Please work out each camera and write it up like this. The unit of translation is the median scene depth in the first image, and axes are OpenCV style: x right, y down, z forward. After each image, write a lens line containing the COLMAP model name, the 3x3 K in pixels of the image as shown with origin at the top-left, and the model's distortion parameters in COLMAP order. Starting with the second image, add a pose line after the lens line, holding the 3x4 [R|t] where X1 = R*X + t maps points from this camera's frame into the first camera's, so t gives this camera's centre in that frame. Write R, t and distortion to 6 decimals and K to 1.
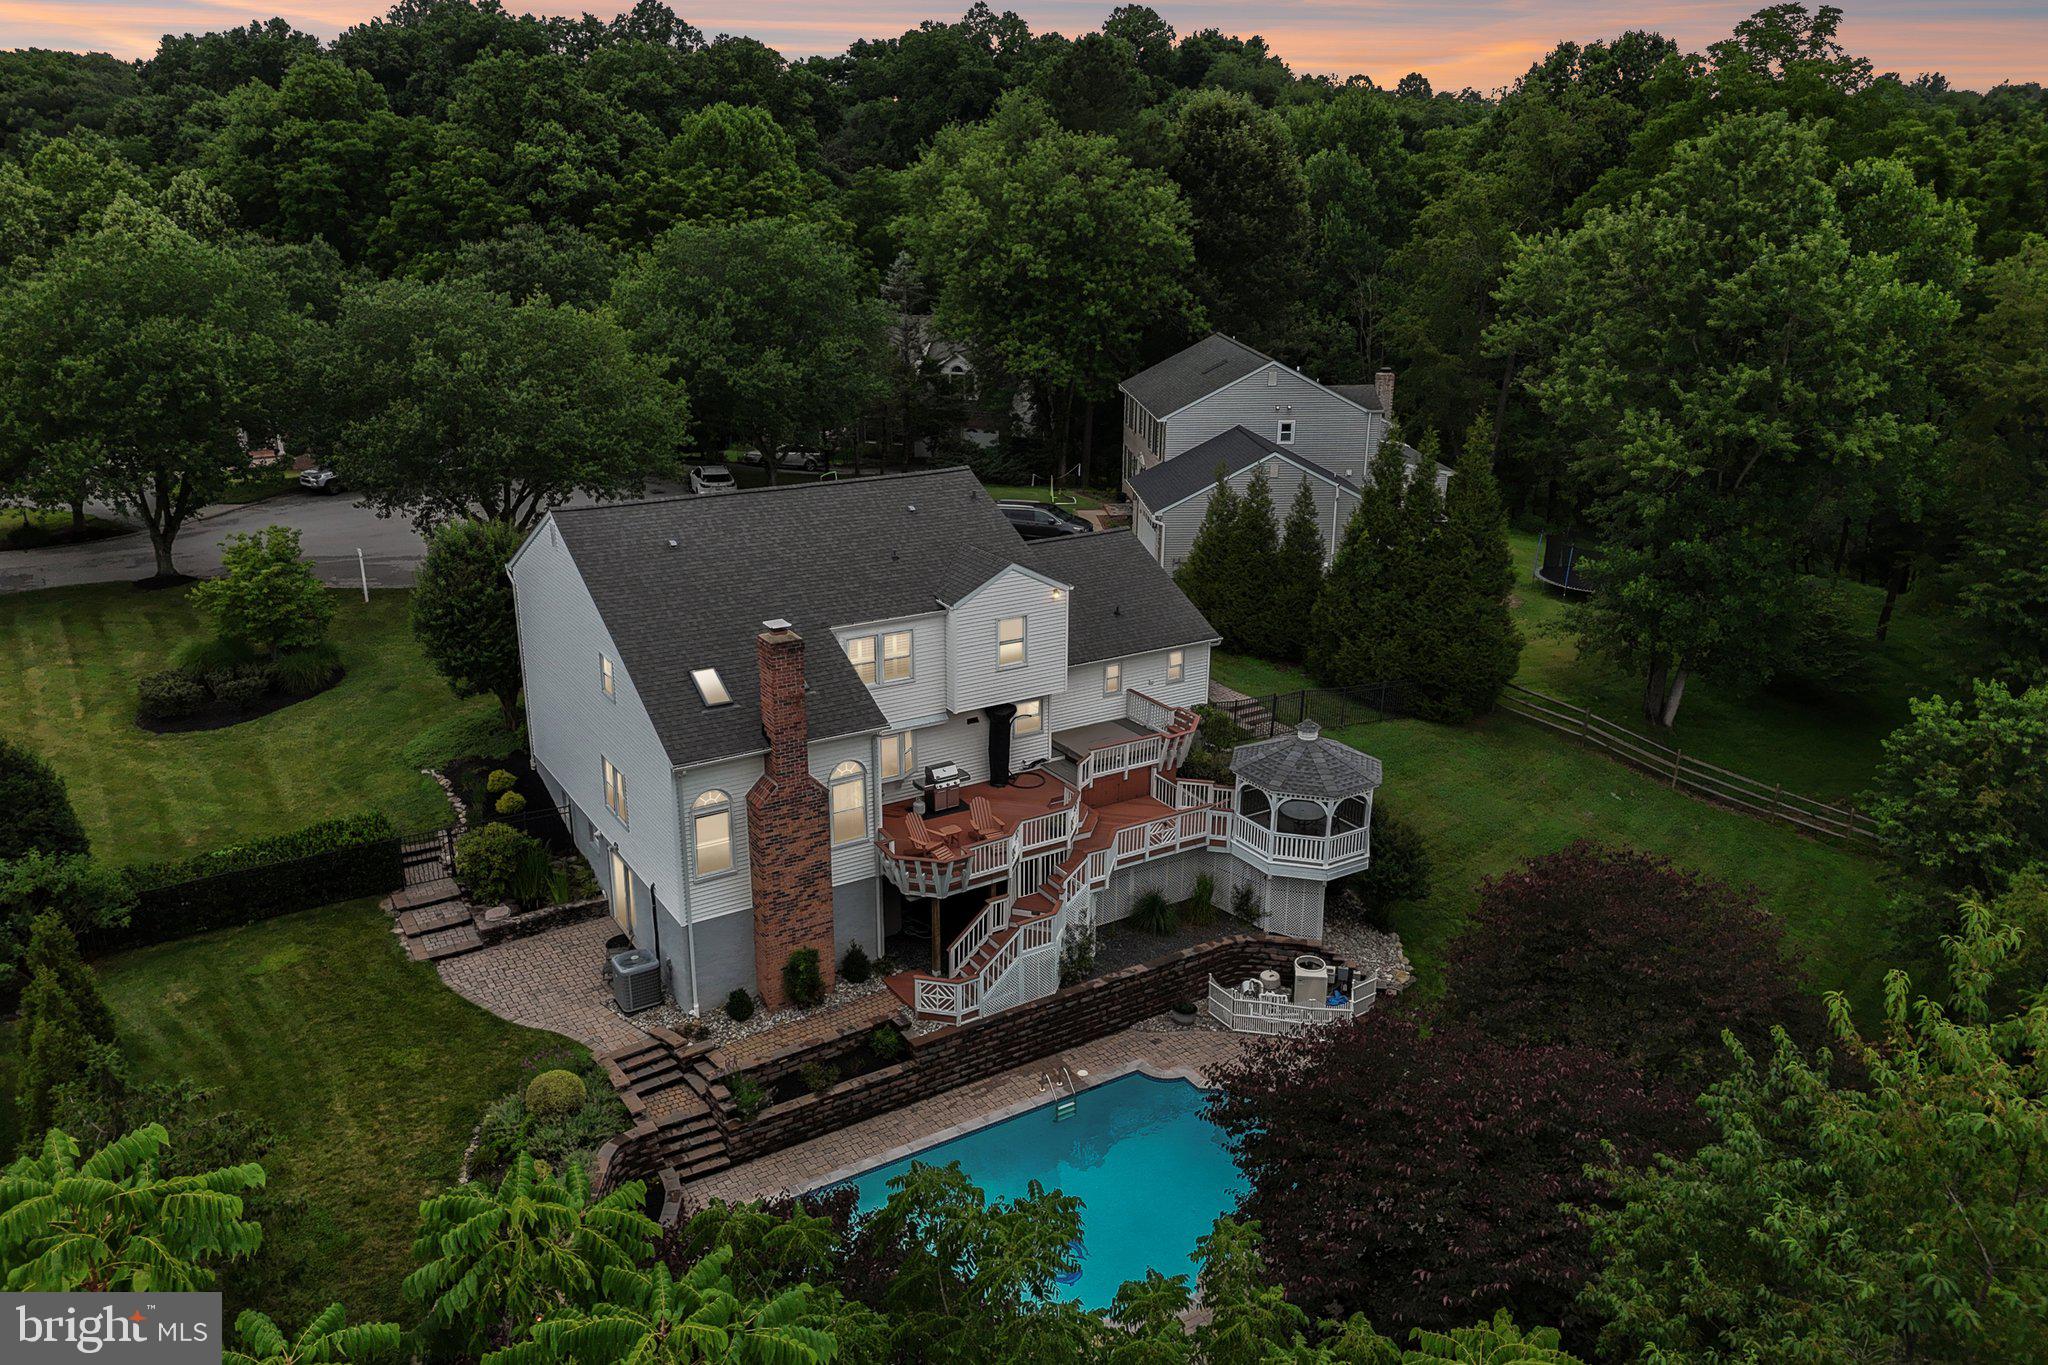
lens RADIAL K [[1471.4, 0, 1024.1], [0, 1471.4, 690.9], [0, 0, 1]] dist [0.051475, -0.033495]
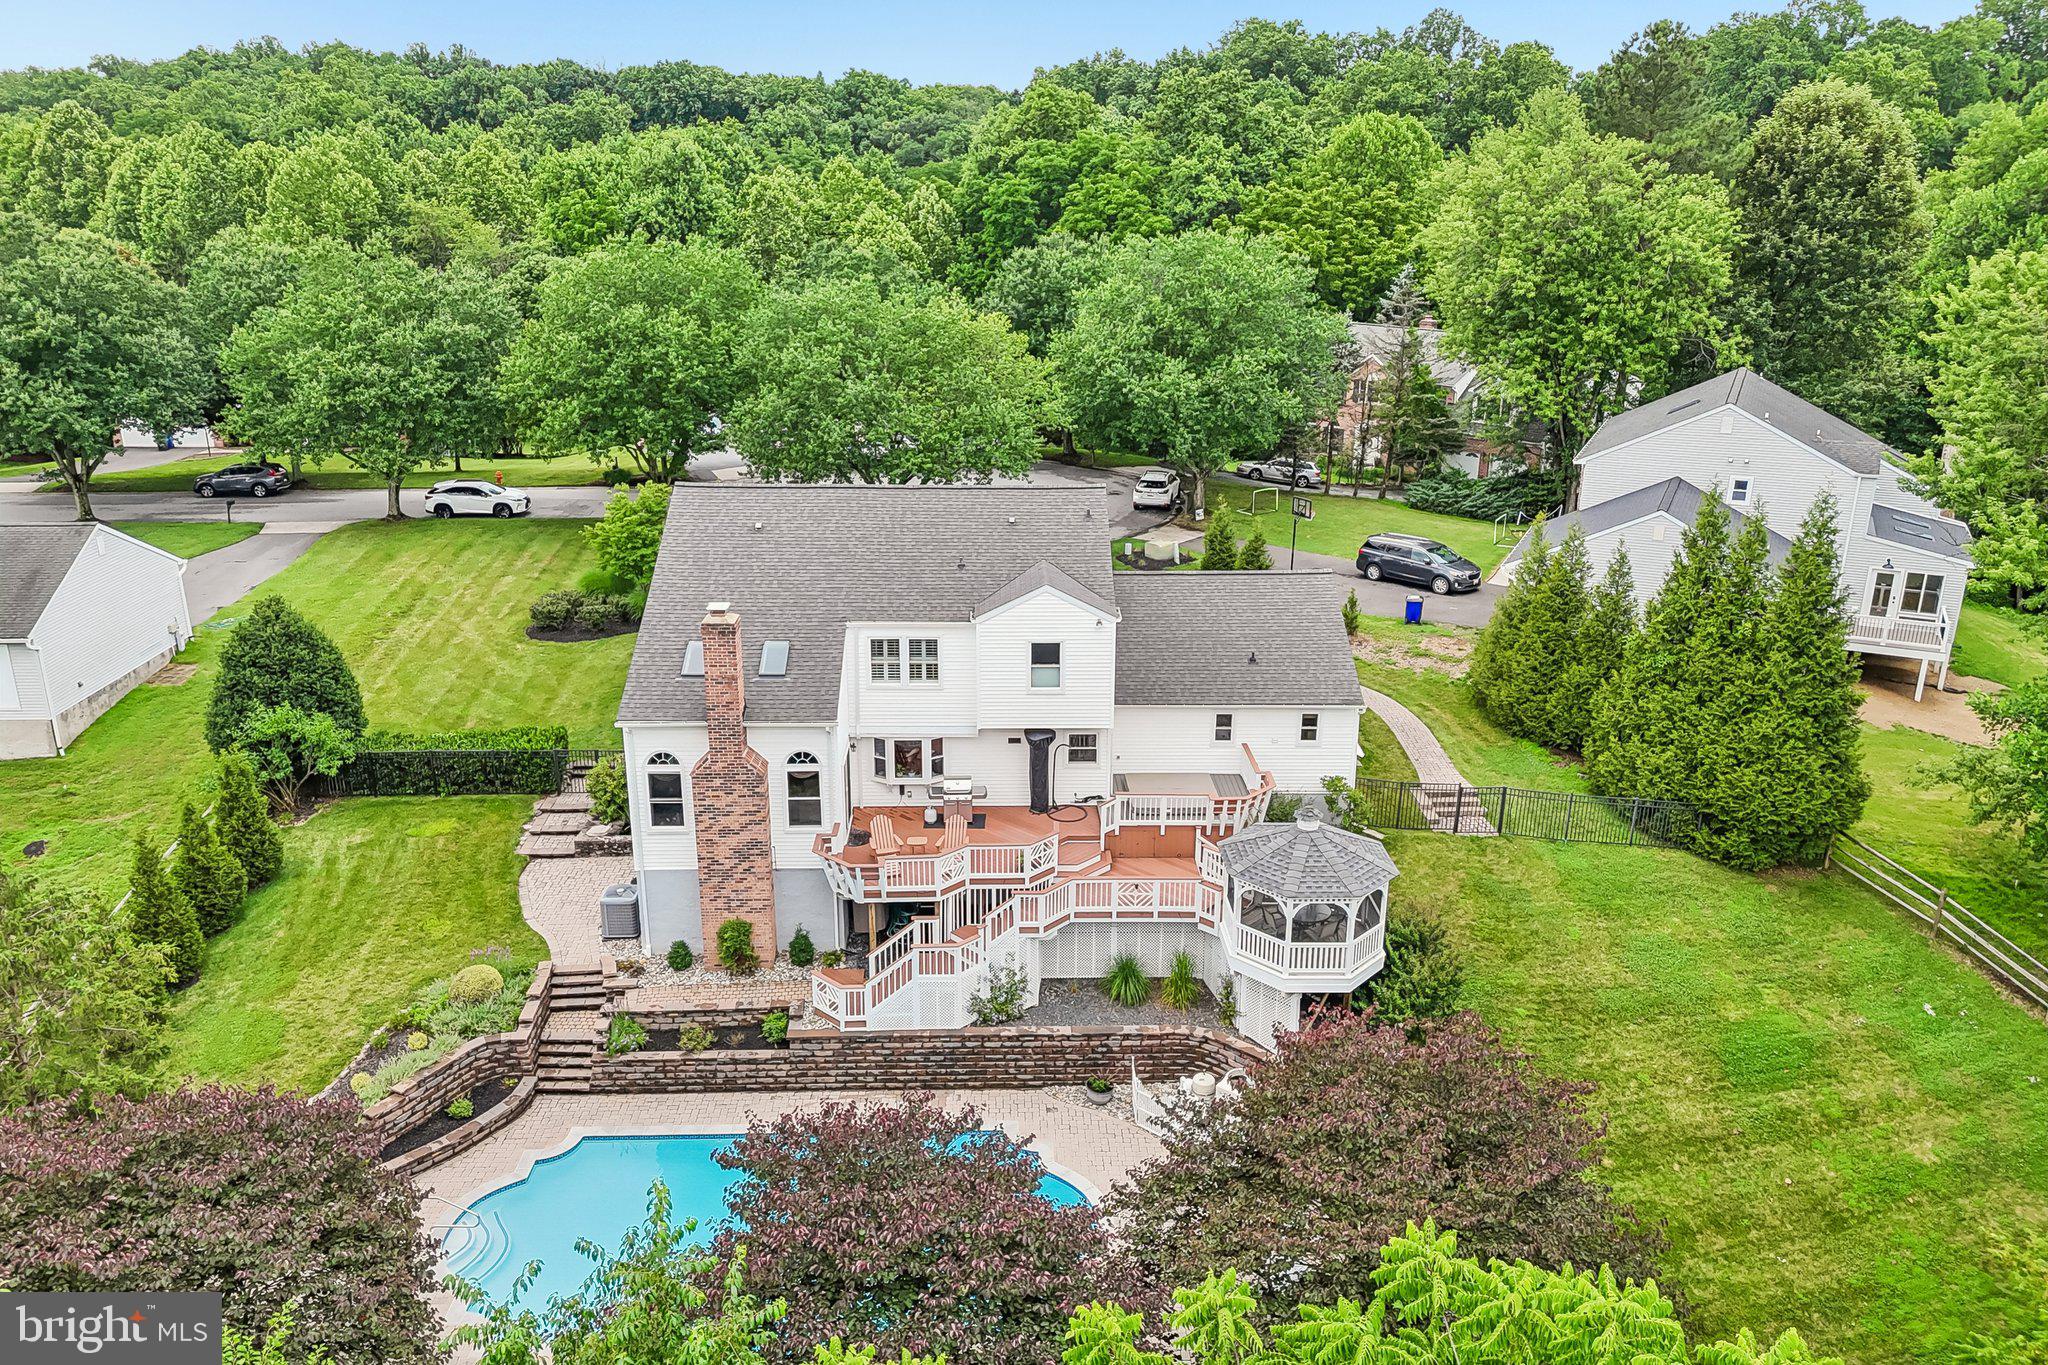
lens RADIAL K [[1483.2, 0, 1024.0], [0, 1483.2, 682.5], [0, 0, 1]] dist [0.033071, -0.005305]
pose [[0.863937, 0.160579, -0.477313, 0.451289], [-0.166688, 0.985558, 0.029858, -0.050223], [0.475214, 0.053767, 0.878226, 0.144201]]
